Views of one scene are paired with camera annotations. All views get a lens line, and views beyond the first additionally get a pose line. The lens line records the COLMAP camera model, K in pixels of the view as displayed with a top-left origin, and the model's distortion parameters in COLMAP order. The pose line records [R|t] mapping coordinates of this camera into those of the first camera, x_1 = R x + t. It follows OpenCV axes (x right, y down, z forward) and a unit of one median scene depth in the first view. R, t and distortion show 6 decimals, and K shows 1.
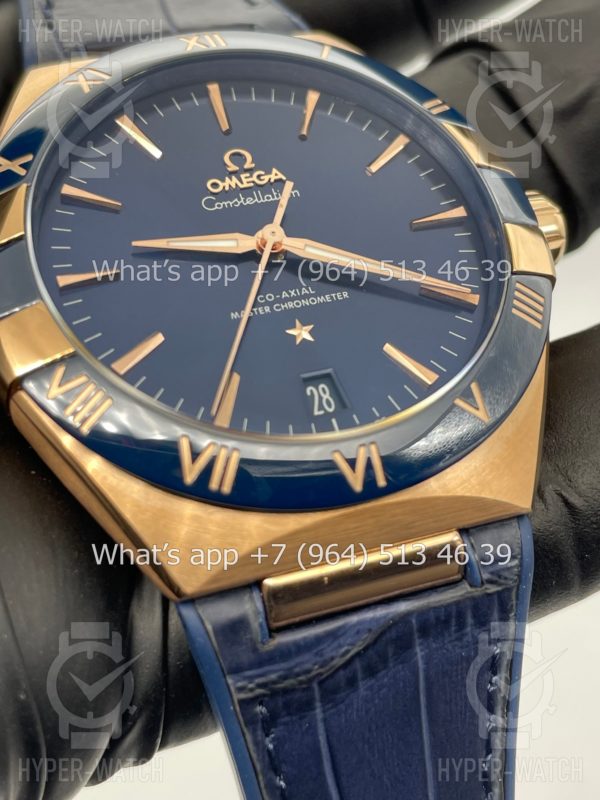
lens RADIAL K [[1365.0, 0, 300.0], [0, 1365.0, 400.0], [0, 0, 1]] dist [0.002258, 0.022097]
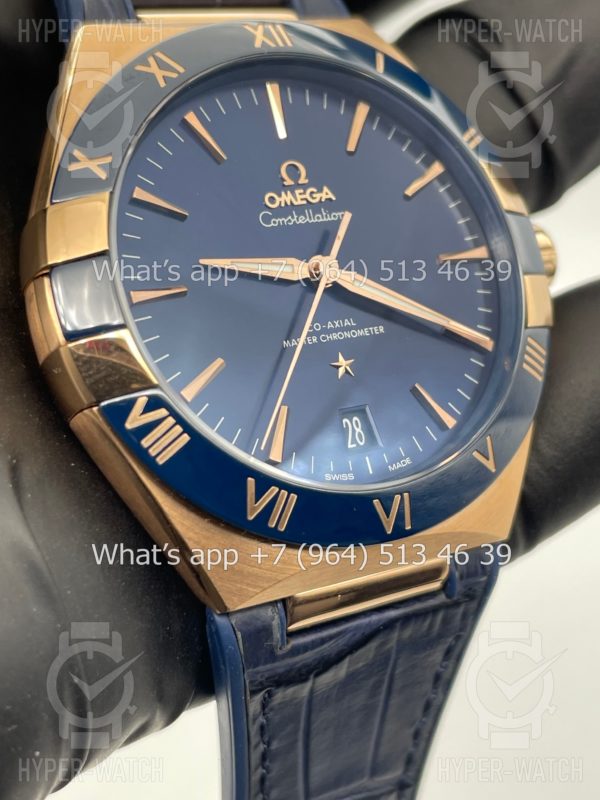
lens RADIAL K [[1365.0, 0, 300.0], [0, 1365.0, 400.0], [0, 0, 1]] dist [0.002258, 0.022097]
pose [[0.959793, 0.108932, 0.258710, -0.292429], [-0.169079, 0.960034, 0.223041, -0.245673], [-0.224074, -0.257816, 0.939852, -0.012792]]
